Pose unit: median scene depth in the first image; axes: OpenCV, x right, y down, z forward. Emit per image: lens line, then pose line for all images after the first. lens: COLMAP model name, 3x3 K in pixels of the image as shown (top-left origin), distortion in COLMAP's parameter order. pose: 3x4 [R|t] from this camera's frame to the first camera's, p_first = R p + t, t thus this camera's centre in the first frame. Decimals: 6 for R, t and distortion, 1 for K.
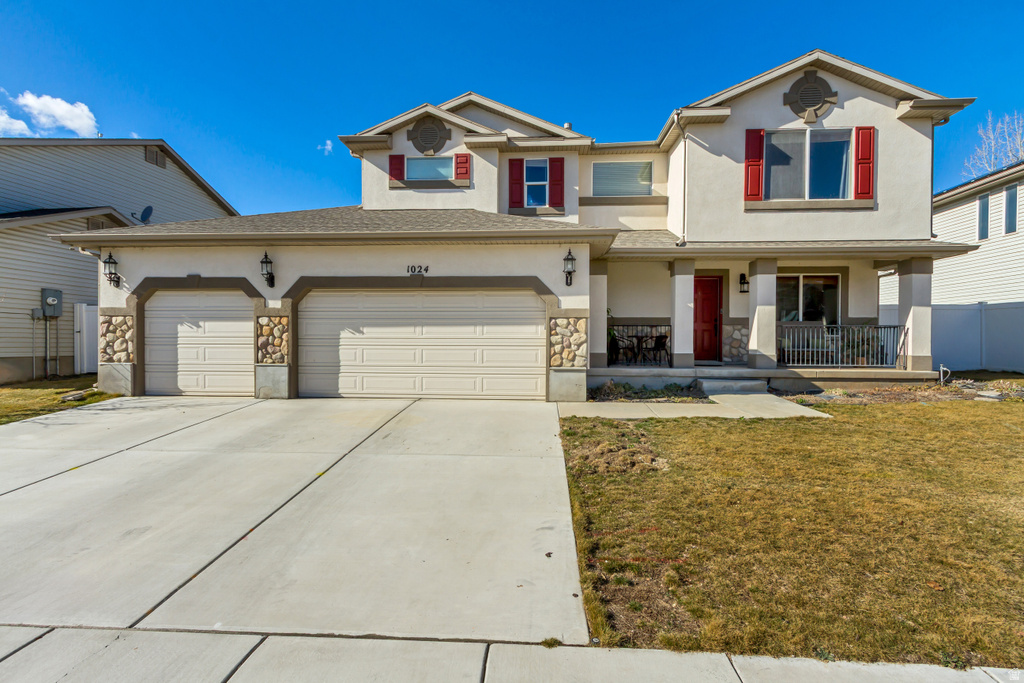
lens RADIAL K [[499.7, 0, 512.0], [0, 499.7, 341.5], [0, 0, 1]] dist [-0.001409, -0.000314]
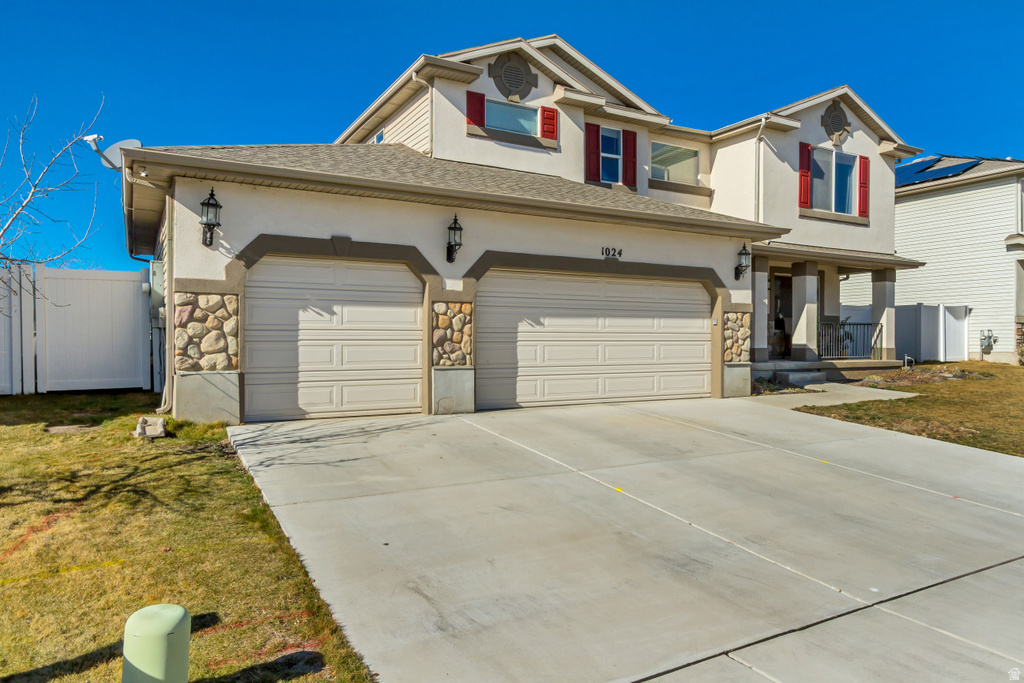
lens RADIAL K [[710.3, 0, 512.0], [0, 710.3, 341.5], [0, 0, 1]] dist [-0.017636, -0.000236]
pose [[0.823207, -0.004070, 0.567727, -0.974442], [-0.000096, 0.999973, 0.007308, 0.000176], [-0.567741, -0.006071, 0.823185, 0.087118]]
